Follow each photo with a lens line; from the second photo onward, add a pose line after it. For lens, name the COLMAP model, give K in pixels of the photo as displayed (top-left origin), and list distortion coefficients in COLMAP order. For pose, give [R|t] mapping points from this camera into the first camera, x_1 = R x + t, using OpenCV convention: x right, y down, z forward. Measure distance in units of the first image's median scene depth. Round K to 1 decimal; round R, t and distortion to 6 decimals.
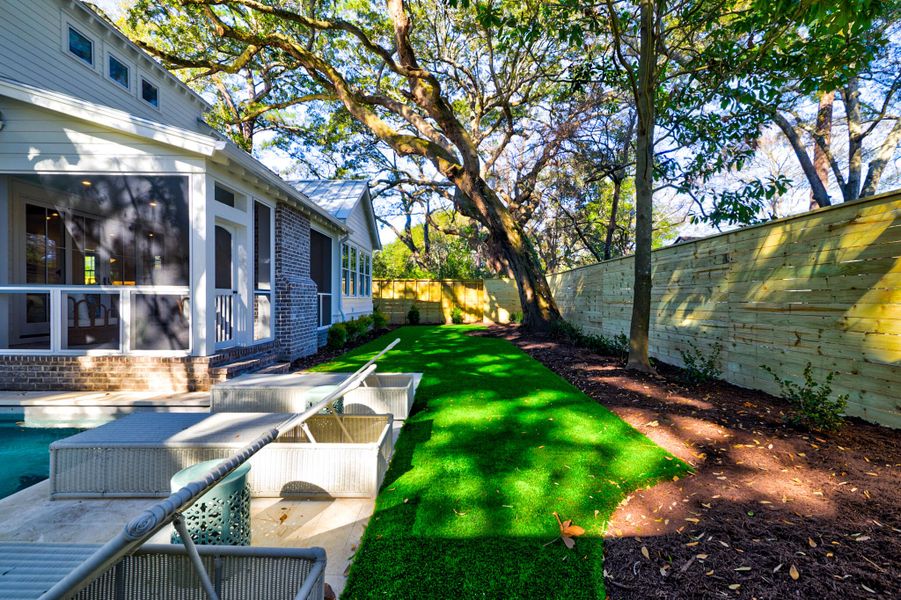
lens RADIAL K [[402.5, 0, 451.3], [0, 402.5, 301.7], [0, 0, 1]] dist [0.011786, -0.000456]
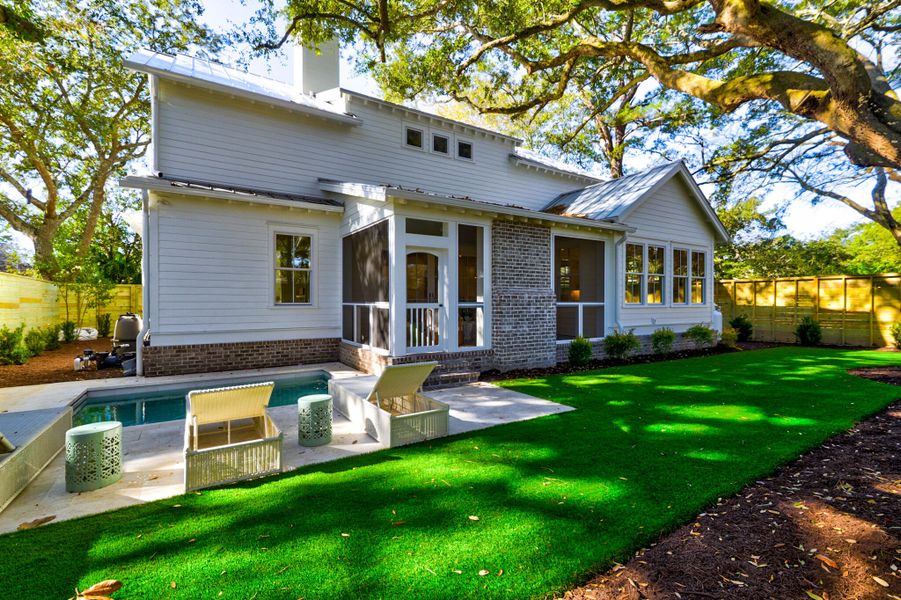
lens RADIAL K [[405.0, 0, 449.7], [0, 405.0, 302.0], [0, 0, 1]] dist [0.007144, -0.000200]
pose [[0.532406, -0.003378, -0.846482, 0.528907], [-0.003502, 0.999975, -0.006193, -0.029703], [0.846482, 0.006262, 0.532381, 0.434367]]
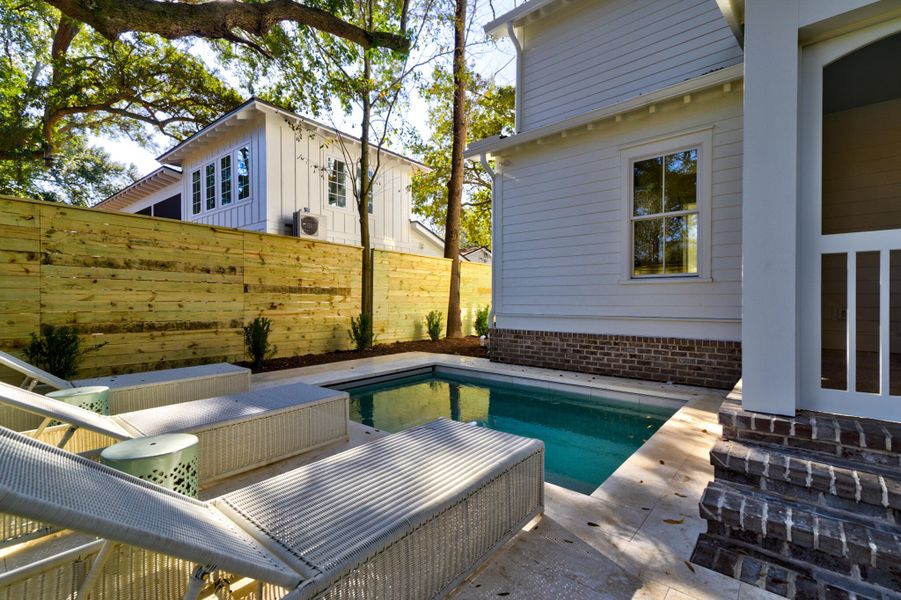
lens RADIAL K [[405.0, 0, 449.7], [0, 405.0, 302.0], [0, 0, 1]] dist [0.007144, -0.000200]
pose [[-0.643838, 0.001451, -0.765160, -0.104276], [-0.006732, 0.999949, 0.007561, 0.024372], [0.765132, 0.010019, -0.643796, 0.966038]]
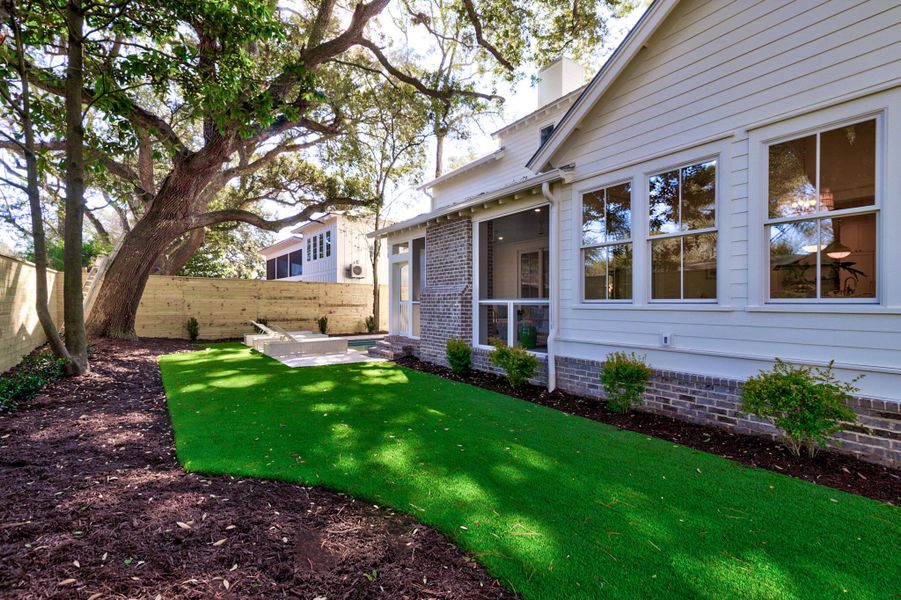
lens RADIAL K [[405.0, 0, 449.7], [0, 405.0, 302.0], [0, 0, 1]] dist [0.007144, -0.000200]
pose [[-0.815994, -0.004287, -0.578044, 0.289712], [-0.006440, 0.999978, 0.001675, -0.033893], [0.578024, 0.005089, -0.816004, 2.626914]]
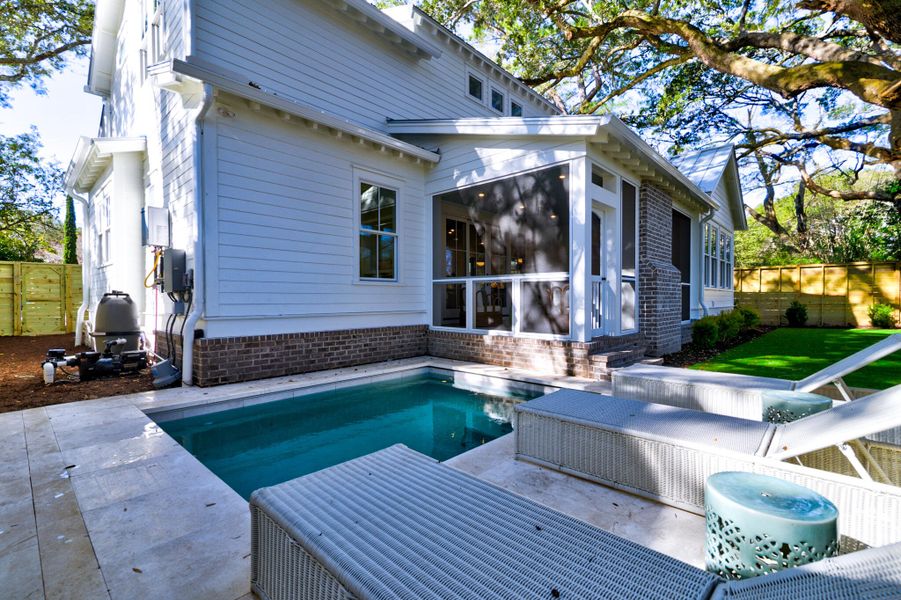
lens RADIAL K [[405.0, 0, 449.7], [0, 405.0, 302.0], [0, 0, 1]] dist [0.007144, -0.000200]
pose [[0.733922, 0.000174, -0.679233, -0.165095], [0.000909, 0.999999, 0.001237, 0.033178], [0.679233, -0.001525, 0.733921, 0.049136]]
